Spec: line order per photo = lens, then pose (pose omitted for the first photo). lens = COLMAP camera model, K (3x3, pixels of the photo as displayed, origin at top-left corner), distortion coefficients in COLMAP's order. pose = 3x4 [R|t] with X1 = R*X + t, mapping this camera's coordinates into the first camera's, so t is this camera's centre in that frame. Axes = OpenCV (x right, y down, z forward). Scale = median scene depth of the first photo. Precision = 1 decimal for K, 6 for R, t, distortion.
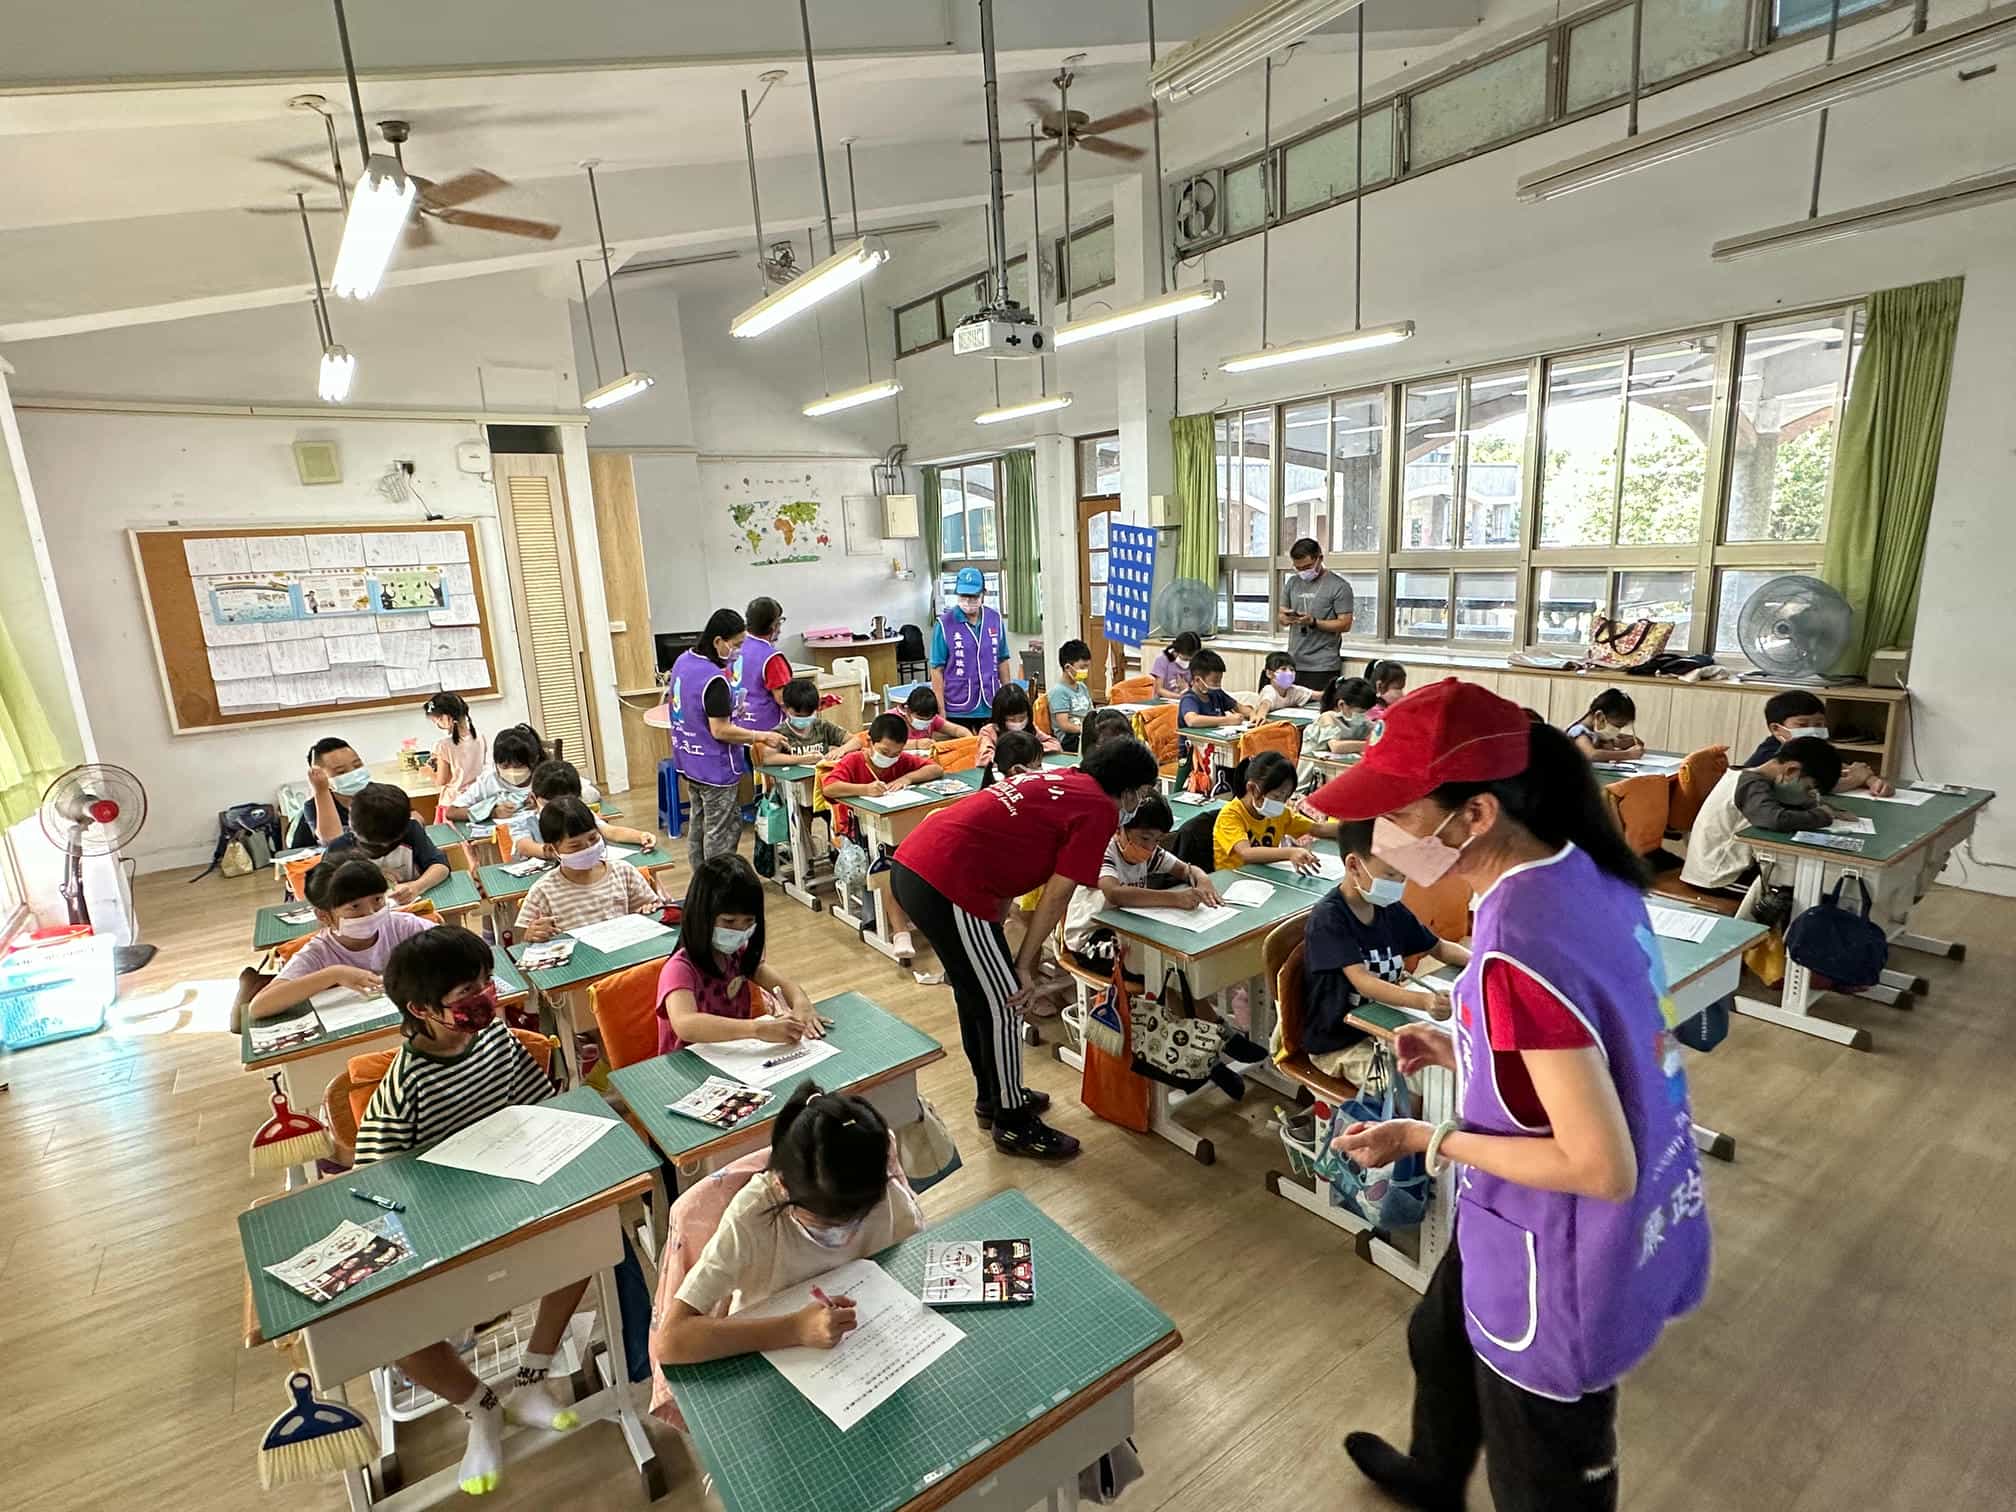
lens RADIAL K [[1007.4, 0, 1008.0], [0, 1007.4, 756.0], [0, 0, 1]] dist [-0.001024, -0.000330]
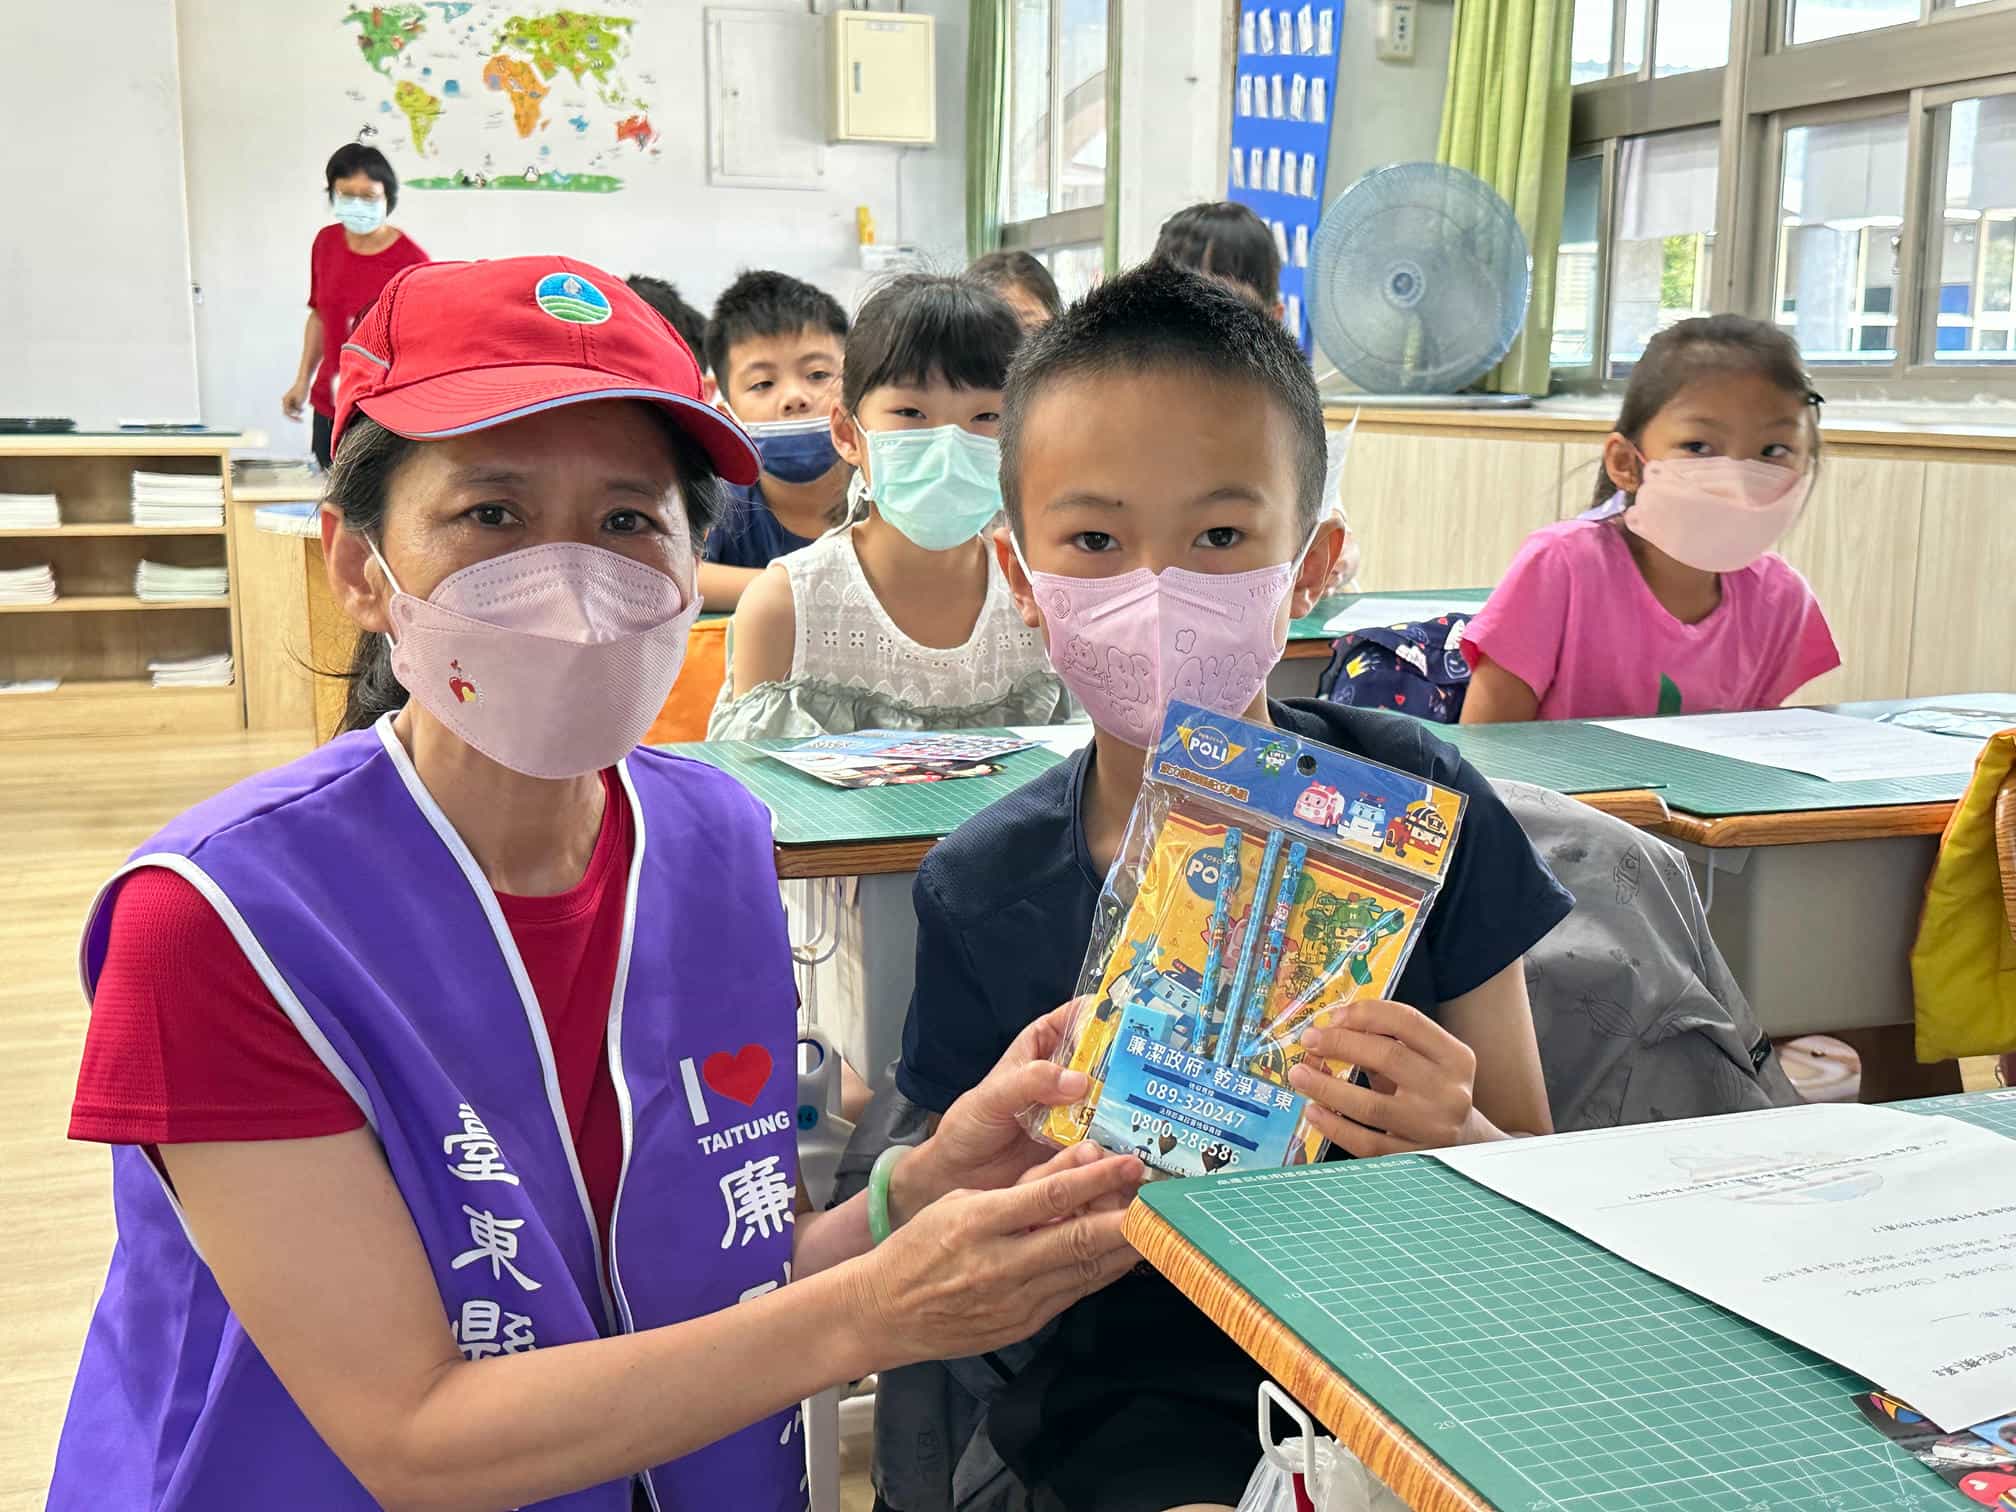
lens RADIAL K [[2332.0, 0, 1051.9], [0, 2332.0, 761.3], [0, 0, 1]] dist [0.205430, -0.511932]
pose [[0.961647, 0.098734, -0.255905, 0.189540], [-0.108561, 0.993787, -0.024526, 0.002569], [0.251894, 0.051367, 0.966391, 0.284852]]
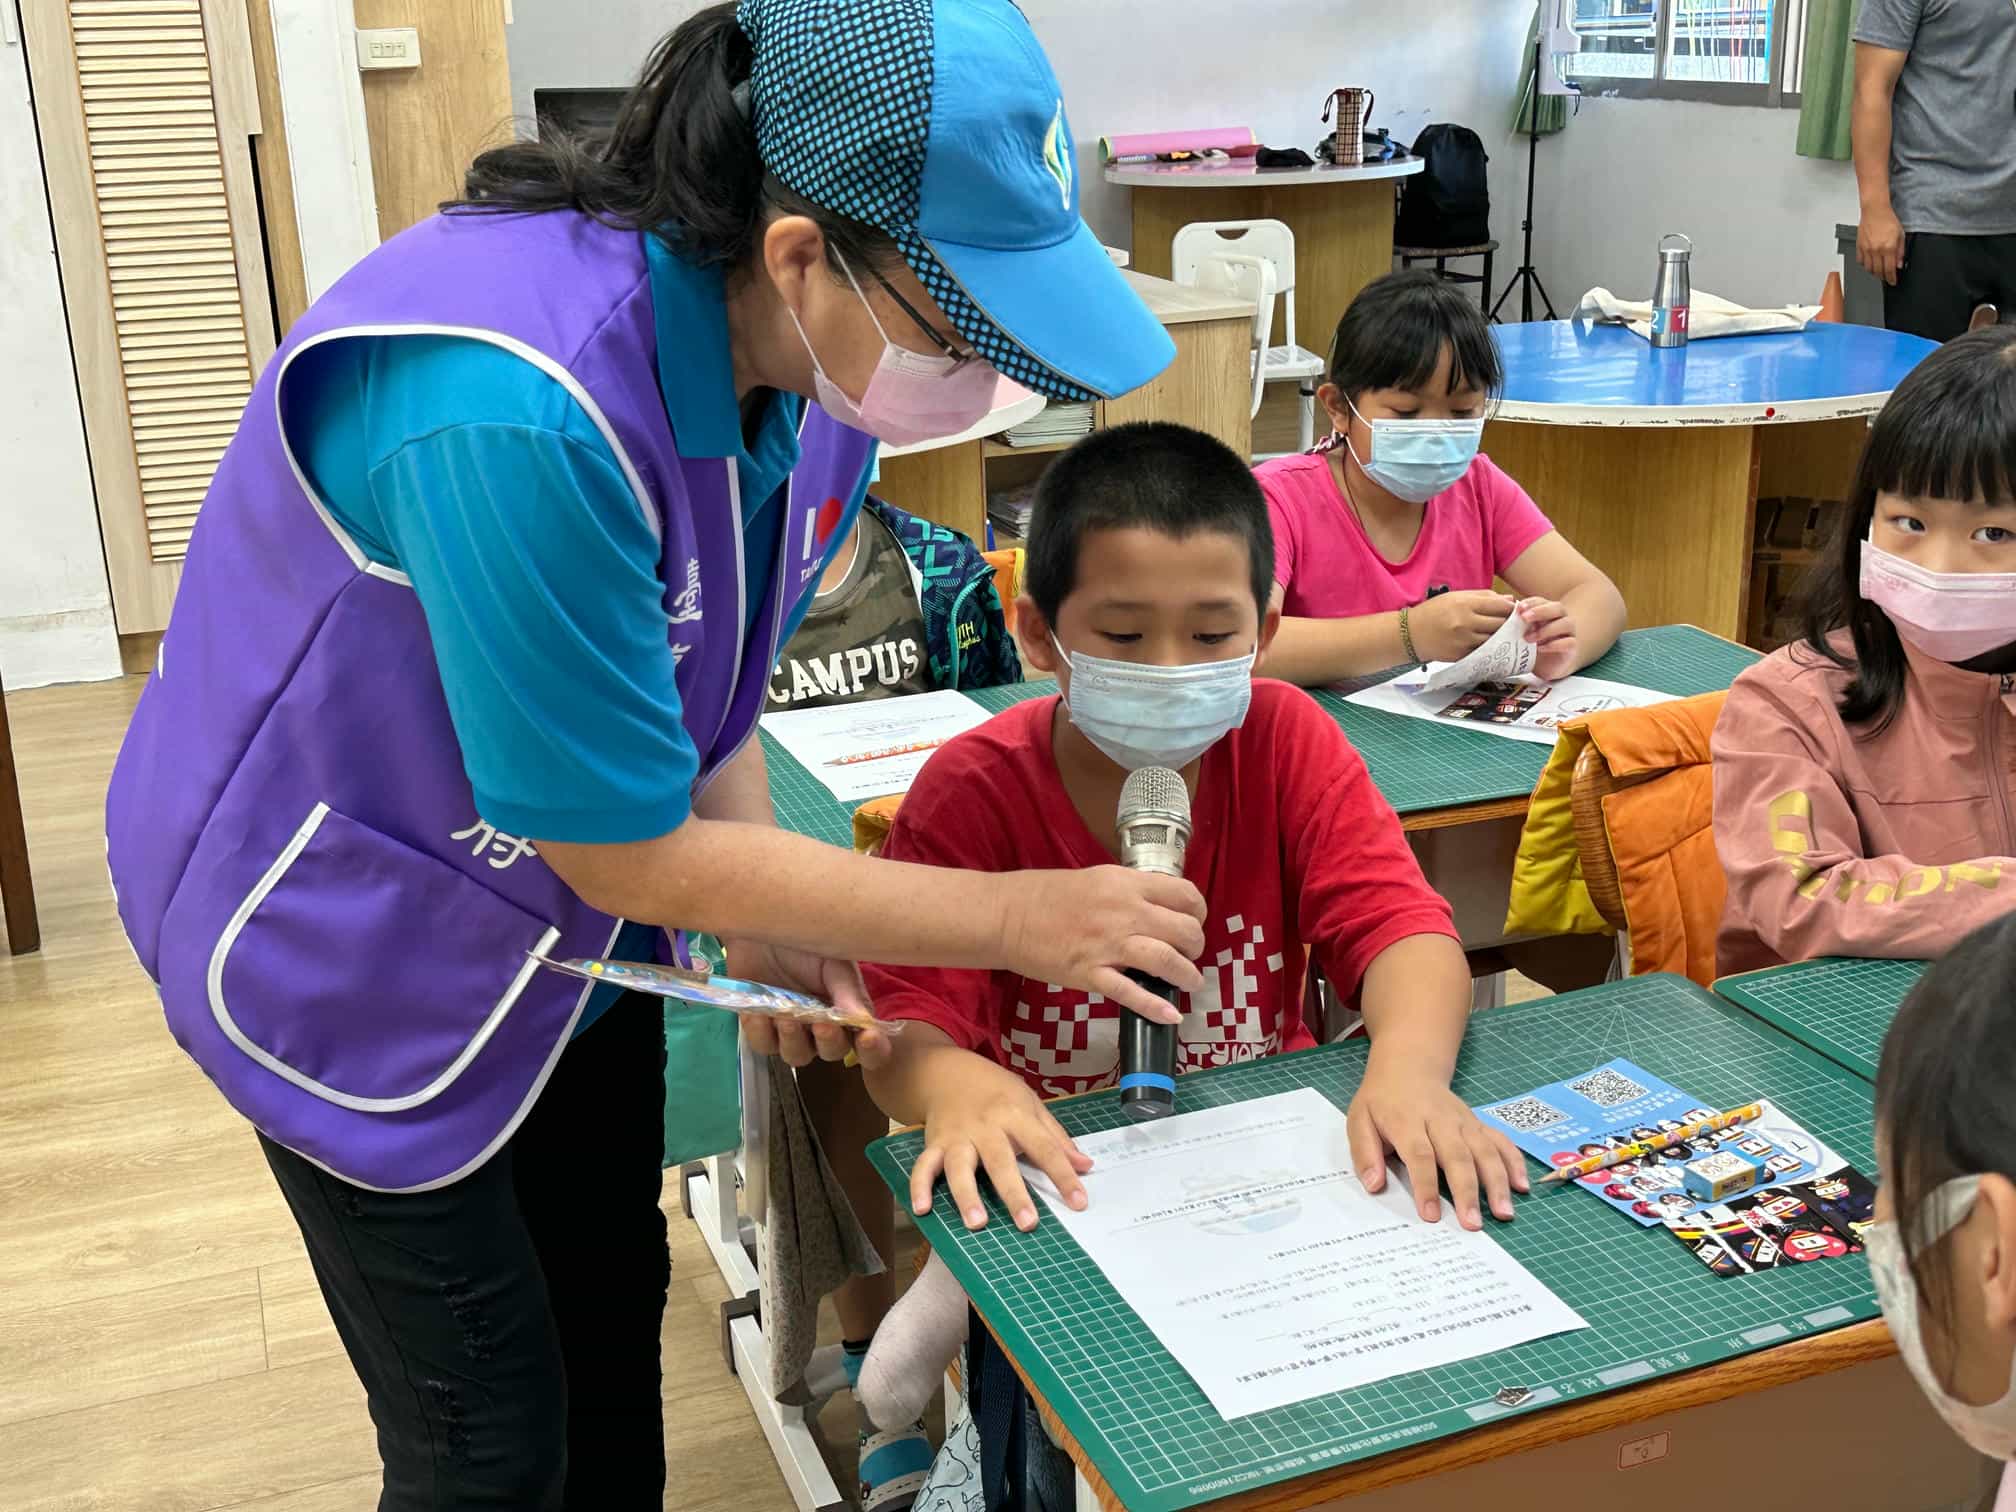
lens RADIAL K [[2332.0, 0, 1051.9], [0, 2332.0, 761.3], [0, 0, 1]] dist [0.205430, -0.511932]
pose [[0.967560, 0.104342, -0.230089, -0.030984], [-0.076457, 0.988956, 0.126965, -0.022926], [0.240796, -0.105255, 0.964852, 0.277465]]
